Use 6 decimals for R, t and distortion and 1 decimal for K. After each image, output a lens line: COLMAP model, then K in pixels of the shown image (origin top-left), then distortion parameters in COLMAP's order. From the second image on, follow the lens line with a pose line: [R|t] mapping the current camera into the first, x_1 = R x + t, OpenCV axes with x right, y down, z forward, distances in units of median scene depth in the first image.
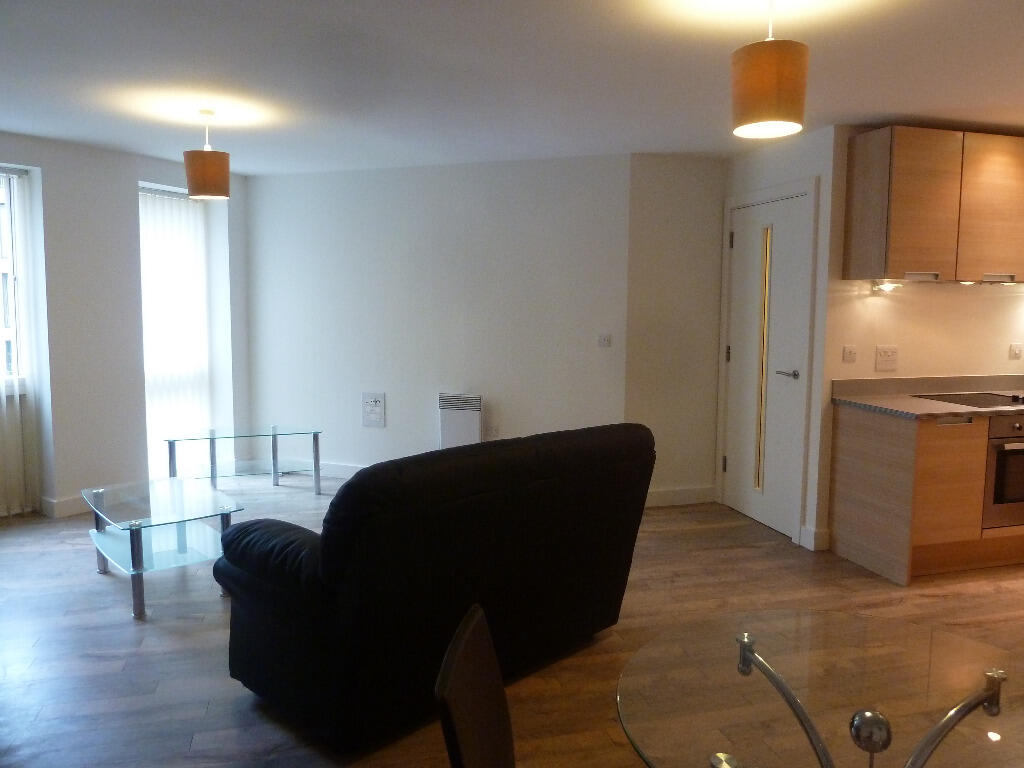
lens RADIAL K [[764.4, 0, 513.9], [0, 764.4, 381.9], [0, 0, 1]] dist [-0.031944, 0.012259]
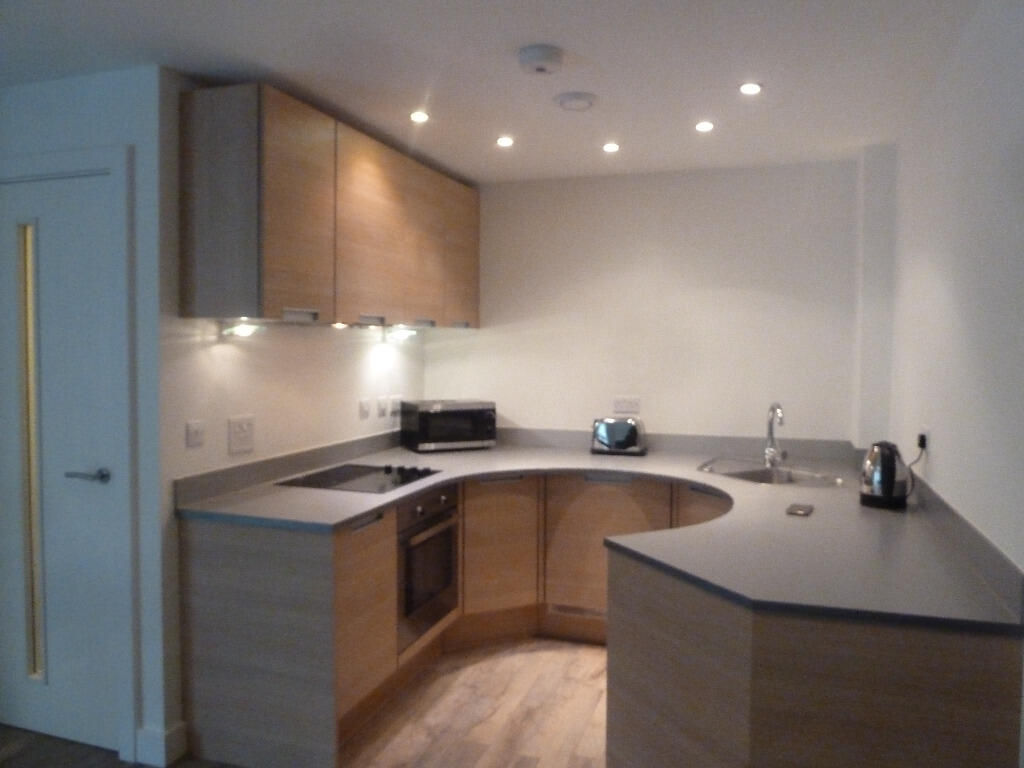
lens RADIAL K [[764.4, 0, 513.6], [0, 764.4, 374.1], [0, 0, 1]] dist [-0.031944, 0.012259]
pose [[0.550406, -0.034260, 0.834194, 0.061686], [0.084650, 0.996299, -0.014935, -0.055304], [-0.830595, 0.078835, 0.551269, 0.429223]]
